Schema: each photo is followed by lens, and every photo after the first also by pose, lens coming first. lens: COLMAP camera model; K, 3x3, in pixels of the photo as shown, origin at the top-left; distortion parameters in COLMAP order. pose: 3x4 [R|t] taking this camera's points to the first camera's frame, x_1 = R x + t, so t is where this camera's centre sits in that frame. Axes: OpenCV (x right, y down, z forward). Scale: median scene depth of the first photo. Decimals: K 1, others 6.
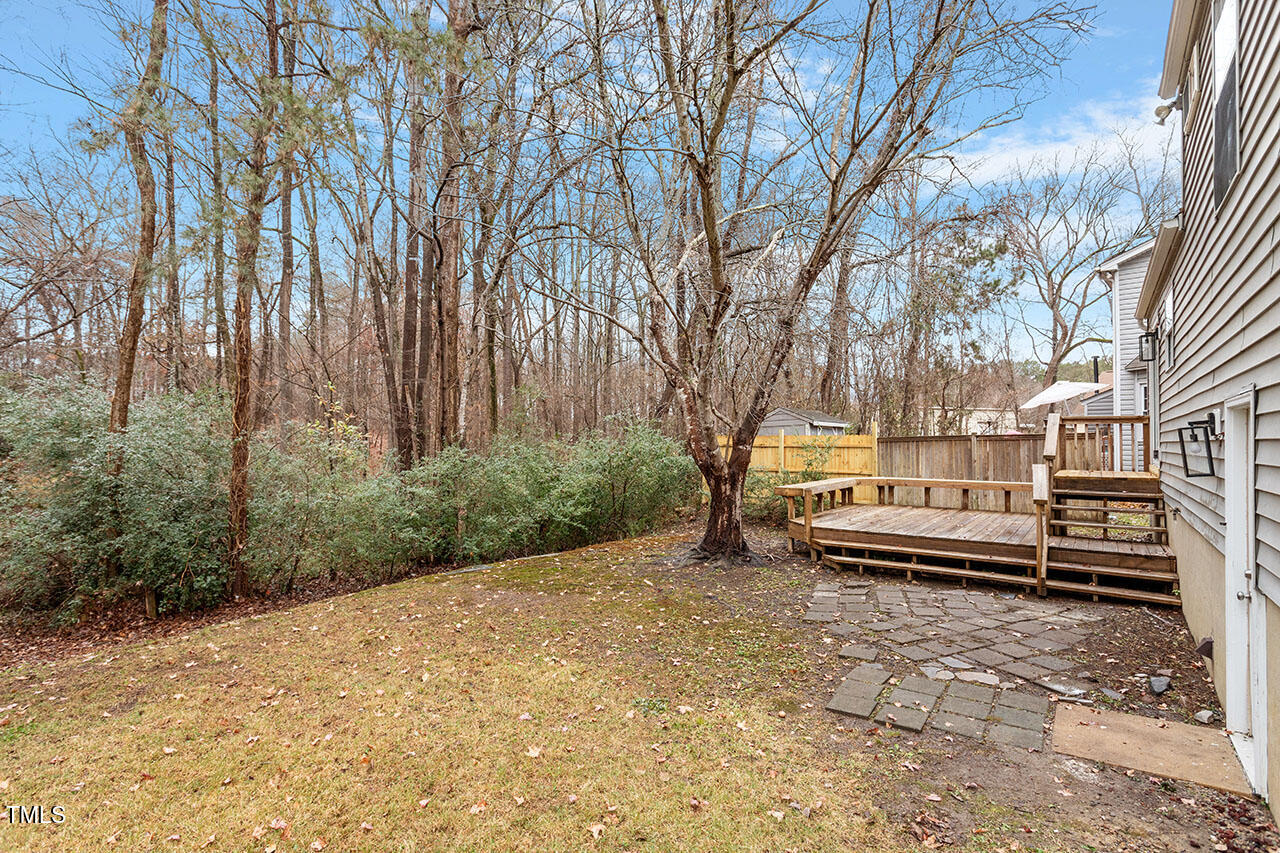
lens RADIAL K [[636.4, 0, 640.0], [0, 636.4, 426.5], [0, 0, 1]] dist [-0.000877, -0.000143]
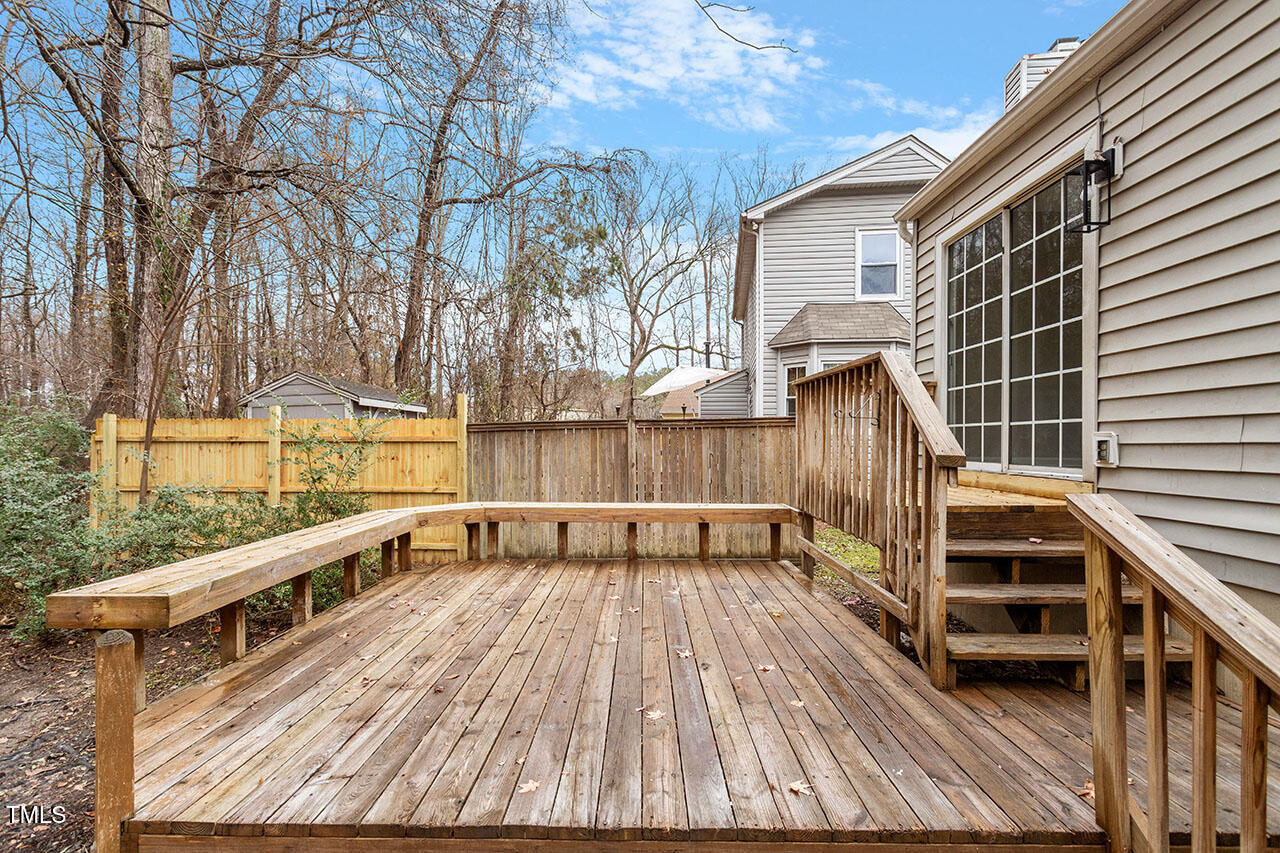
lens RADIAL K [[611.8, 0, 636.6], [0, 611.8, 431.1], [0, 0, 1]] dist [0.002404, 0.000977]
pose [[0.813846, 0.010231, 0.580991, 0.175755], [-0.014003, 0.999900, 0.002008, 0.019043], [-0.580912, -0.009769, 0.813907, 0.461570]]
